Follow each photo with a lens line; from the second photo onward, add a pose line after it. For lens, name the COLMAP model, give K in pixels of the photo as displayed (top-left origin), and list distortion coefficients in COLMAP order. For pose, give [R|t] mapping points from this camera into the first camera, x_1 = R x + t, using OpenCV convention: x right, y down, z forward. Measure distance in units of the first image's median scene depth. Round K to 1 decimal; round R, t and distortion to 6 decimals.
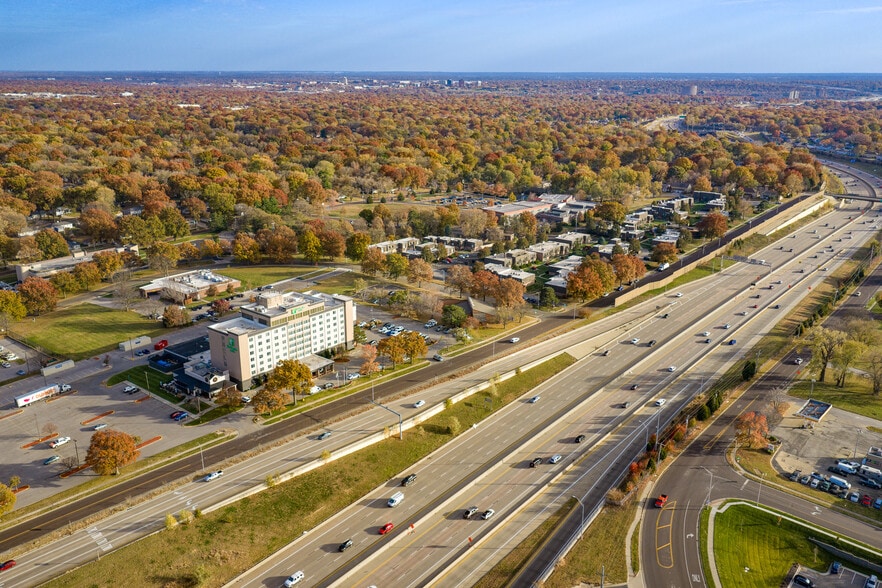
lens RADIAL K [[729.6, 0, 443.0], [0, 729.6, 298.2], [0, 0, 1]] dist [0.022059, -0.036836]
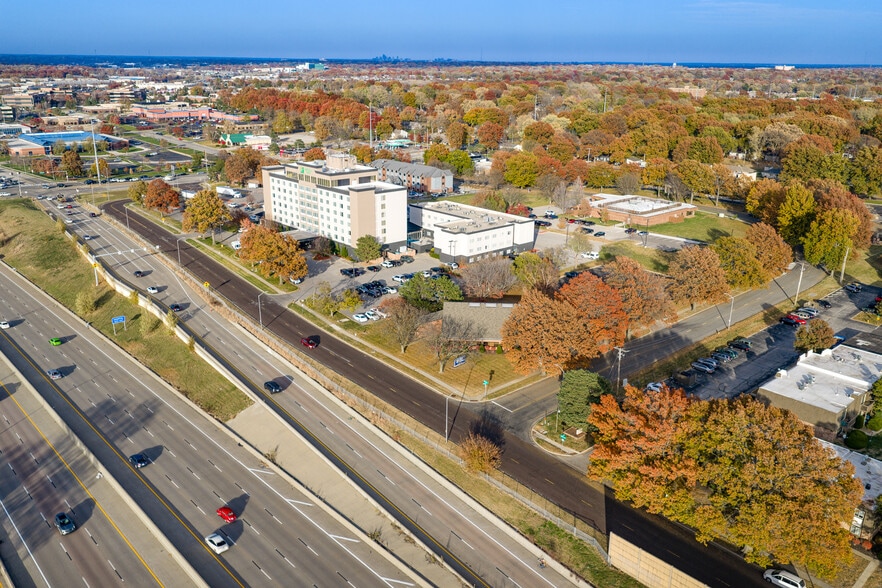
lens RADIAL K [[729.6, 0, 443.0], [0, 729.6, 298.2], [0, 0, 1]] dist [0.022059, -0.036836]
pose [[-0.154007, 0.305118, -0.939779, 0.571146], [-0.304966, 0.890010, 0.338936, -0.174399], [0.939829, 0.338799, -0.044017, 1.161889]]
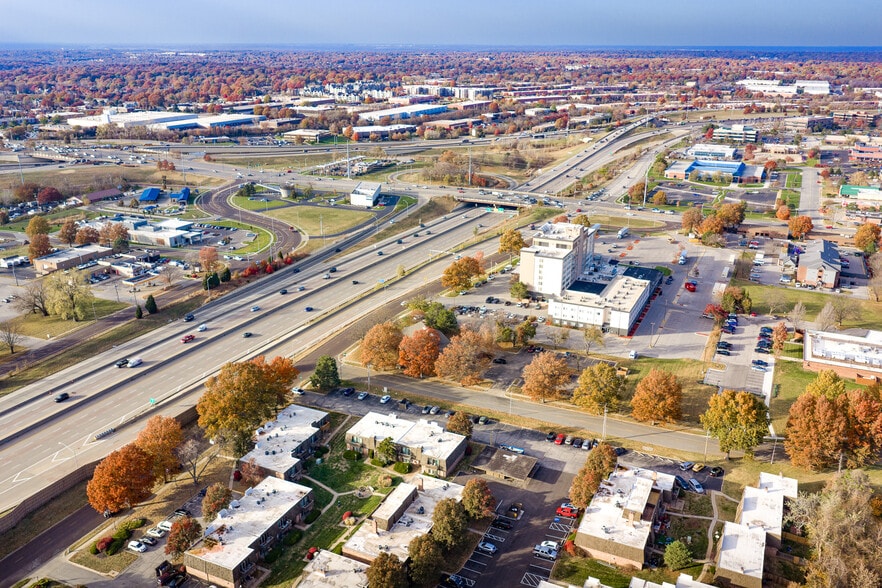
lens RADIAL K [[729.6, 0, 443.0], [0, 729.6, 298.2], [0, 0, 1]] dist [0.022059, -0.036836]
pose [[-0.971791, 0.072874, -0.224300, 0.227327], [-0.075483, 0.804929, 0.588551, -0.561062], [0.223436, 0.588879, -0.776722, 1.856951]]
